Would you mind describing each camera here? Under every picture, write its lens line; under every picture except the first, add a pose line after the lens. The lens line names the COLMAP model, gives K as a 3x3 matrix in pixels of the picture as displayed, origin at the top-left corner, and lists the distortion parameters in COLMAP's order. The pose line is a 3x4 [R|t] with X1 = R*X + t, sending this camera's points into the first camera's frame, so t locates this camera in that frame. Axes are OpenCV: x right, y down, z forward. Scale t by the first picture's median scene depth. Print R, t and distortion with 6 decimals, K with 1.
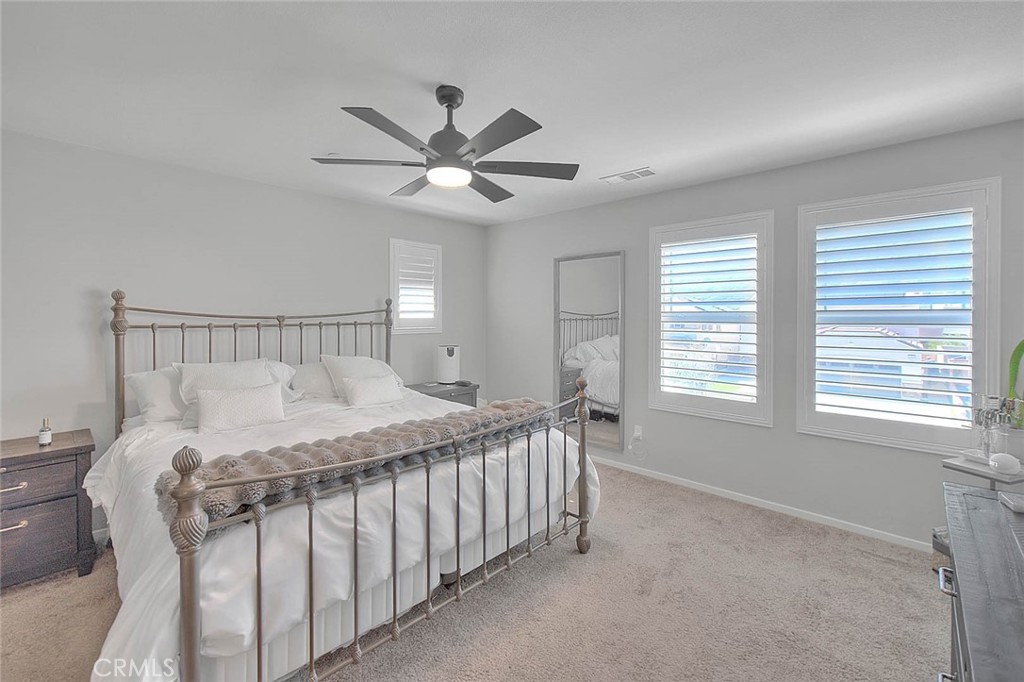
lens RADIAL K [[434.2, 0, 479.5], [0, 434.2, 312.9], [0, 0, 1]] dist [0.008819, -0.000612]
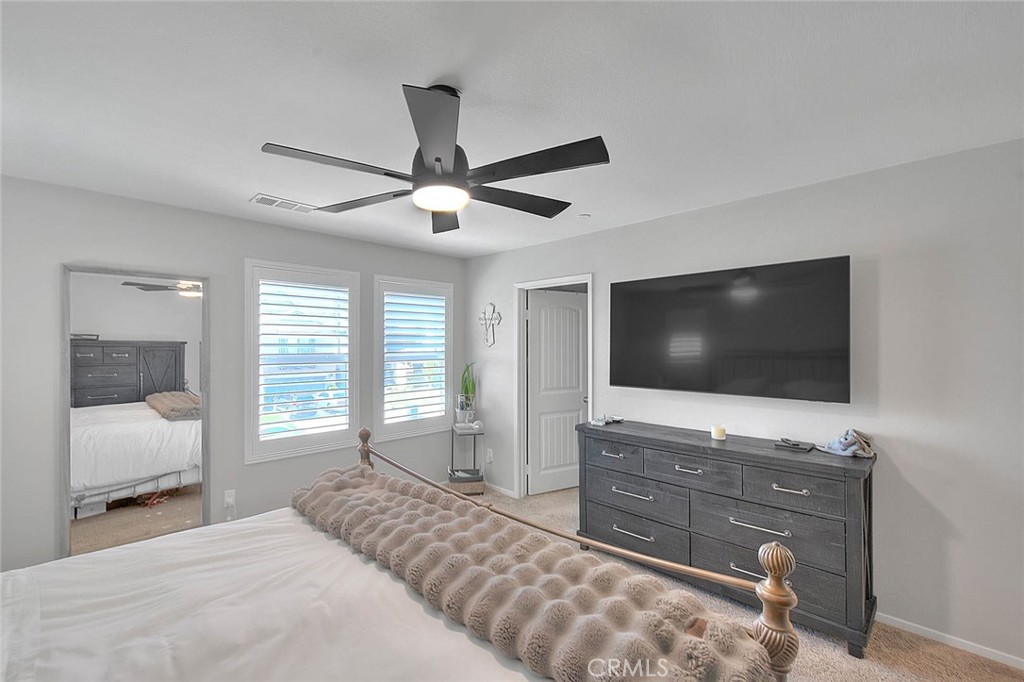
lens RADIAL K [[434.2, 0, 509.1], [0, 434.2, 347.2], [0, 0, 1]] dist [0.008819, -0.000612]
pose [[0.008277, 0.010587, 0.999910, -0.567954], [0.009073, 0.999902, -0.010662, -0.002098], [-0.999925, 0.009160, 0.008180, 0.544261]]
